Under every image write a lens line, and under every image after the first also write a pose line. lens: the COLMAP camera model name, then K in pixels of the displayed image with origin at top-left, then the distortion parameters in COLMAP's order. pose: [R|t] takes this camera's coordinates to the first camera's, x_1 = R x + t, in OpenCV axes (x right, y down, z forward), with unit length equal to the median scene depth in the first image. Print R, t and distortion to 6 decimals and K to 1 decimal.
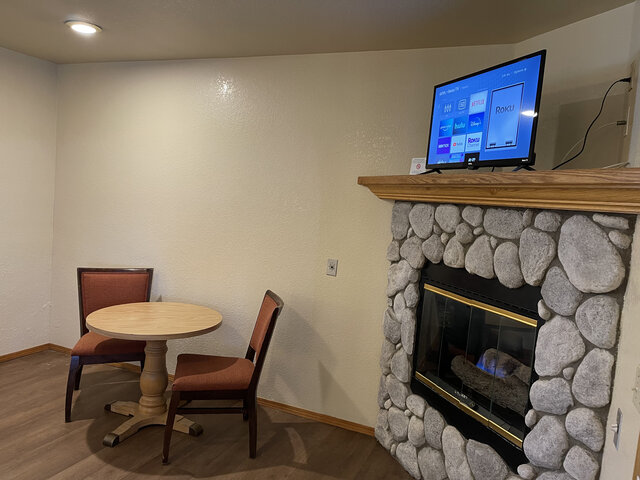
lens RADIAL K [[483.7, 0, 321.4], [0, 483.7, 240.7], [0, 0, 1]] dist [0.065427, -0.082151]
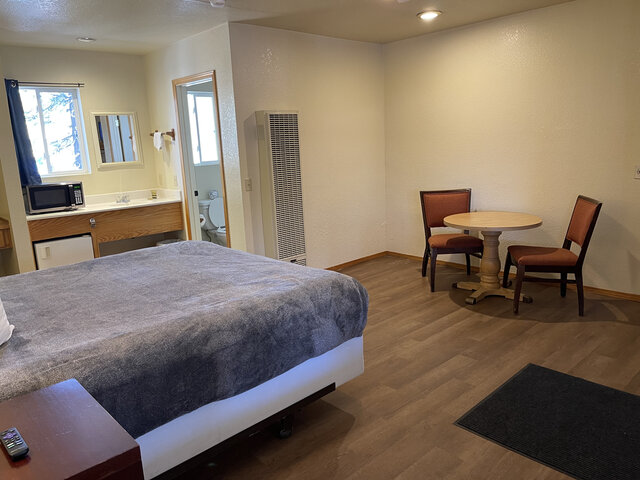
lens RADIAL K [[483.7, 0, 324.0], [0, 483.7, 234.0], [0, 0, 1]] dist [0.065427, -0.082151]
pose [[0.907145, -0.038369, -0.419066, -0.214688], [0.080221, 0.993340, 0.082705, 0.051857], [0.413102, -0.108643, 0.904181, -0.501441]]
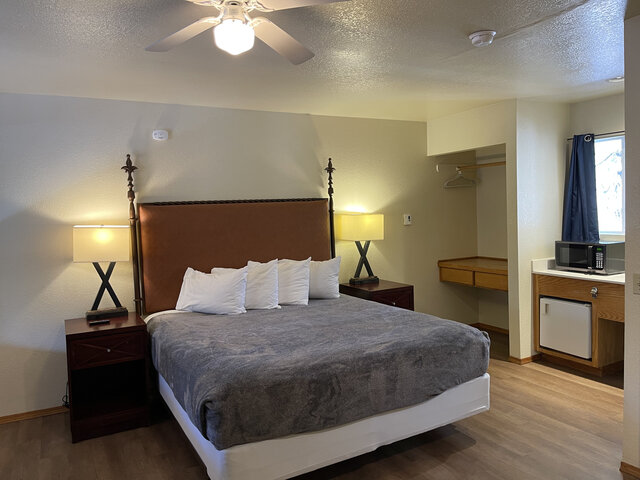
lens RADIAL K [[483.7, 0, 318.4], [0, 483.7, 239.0], [0, 0, 1]] dist [0.065427, -0.082151]
pose [[-0.622692, -0.004813, -0.782453, -0.000901], [-0.079970, 0.995136, 0.057520, -0.089234], [0.778370, 0.098390, -0.620048, 0.984797]]
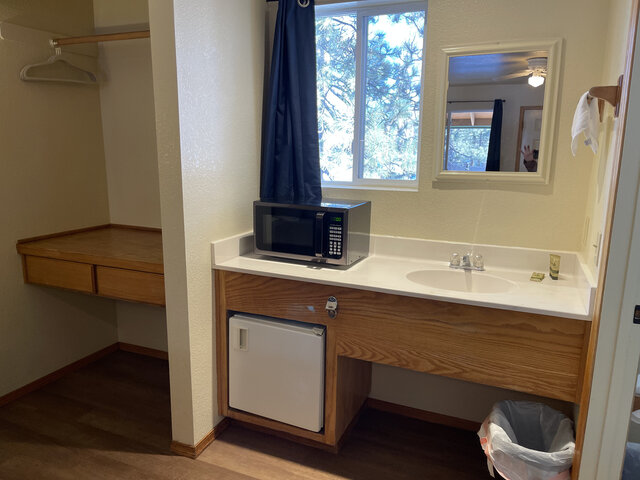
lens RADIAL K [[483.7, 0, 320.7], [0, 483.7, 240.8], [0, 0, 1]] dist [0.065427, -0.082151]
pose [[-0.001851, 0.121301, -0.992614, -0.964792], [-0.101533, 0.987463, 0.120861, -0.096494], [0.994830, 0.101007, 0.010488, 0.696101]]
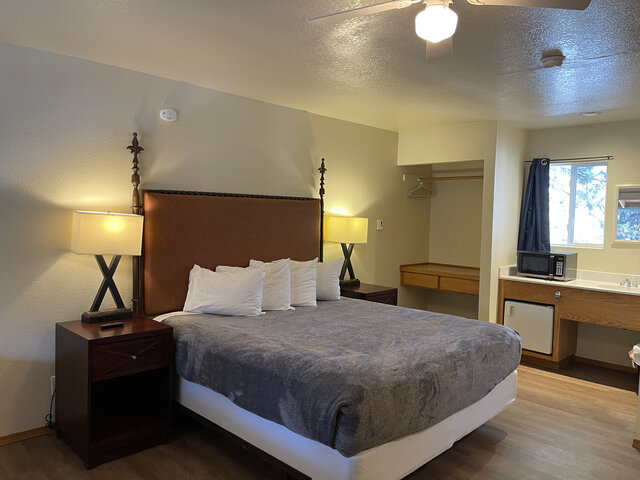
lens RADIAL K [[483.7, 0, 323.1], [0, 483.7, 240.3], [0, 0, 1]] dist [0.065427, -0.082151]
pose [[-0.364341, -0.033222, -0.930673, 0.206085], [-0.133659, 0.990882, 0.016954, -0.021882], [0.921624, 0.130570, -0.365459, 0.574360]]
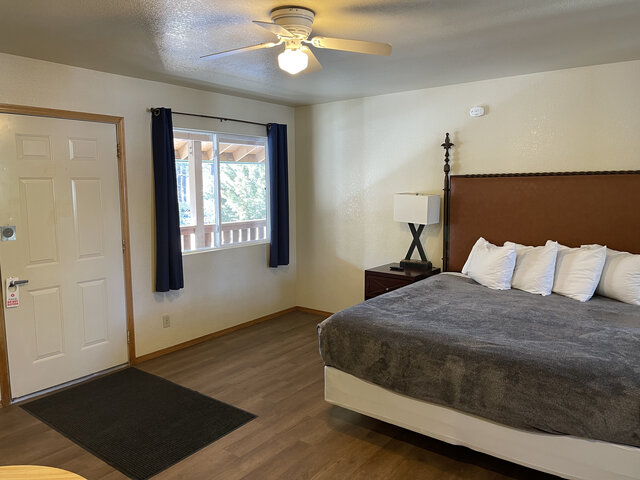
lens RADIAL K [[483.7, 0, 321.4], [0, 483.7, 238.3], [0, 0, 1]] dist [0.065427, -0.082151]
pose [[-0.968167, -0.094650, 0.231718, -0.776301], [-0.043693, 0.975442, 0.215880, -0.199183], [-0.246461, 0.198883, -0.948527, 1.385530]]
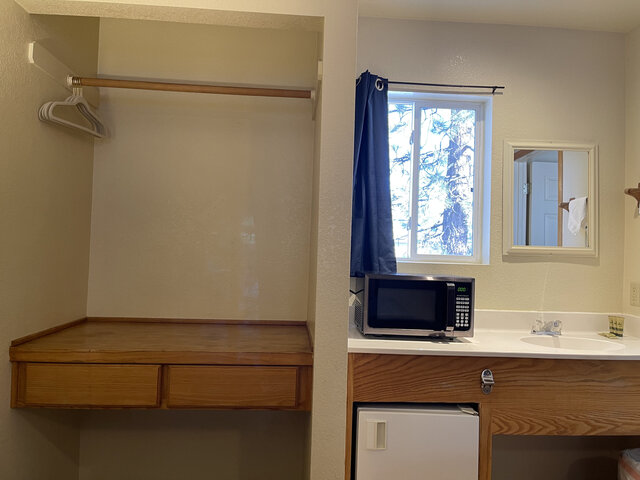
lens RADIAL K [[483.7, 0, 323.6], [0, 483.7, 234.3], [0, 0, 1]] dist [0.065427, -0.082151]
pose [[0.452041, -0.088282, -0.887618, -1.145255], [-0.076467, 0.987592, -0.137168, -0.004059], [0.888713, 0.129879, 0.439682, 0.183719]]
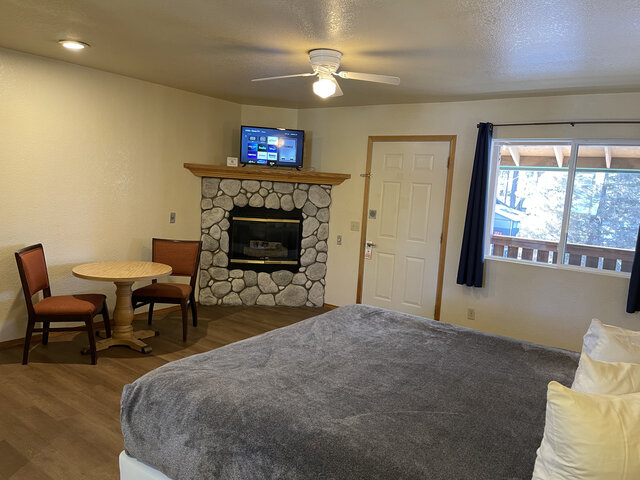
lens RADIAL K [[483.7, 0, 322.5], [0, 483.7, 241.3], [0, 0, 1]] dist [0.065427, -0.082151]
pose [[0.208063, -0.177336, 0.961905, -1.738047], [0.040829, 0.984145, 0.172604, -0.155228], [-0.977263, 0.003361, 0.212005, 0.170264]]
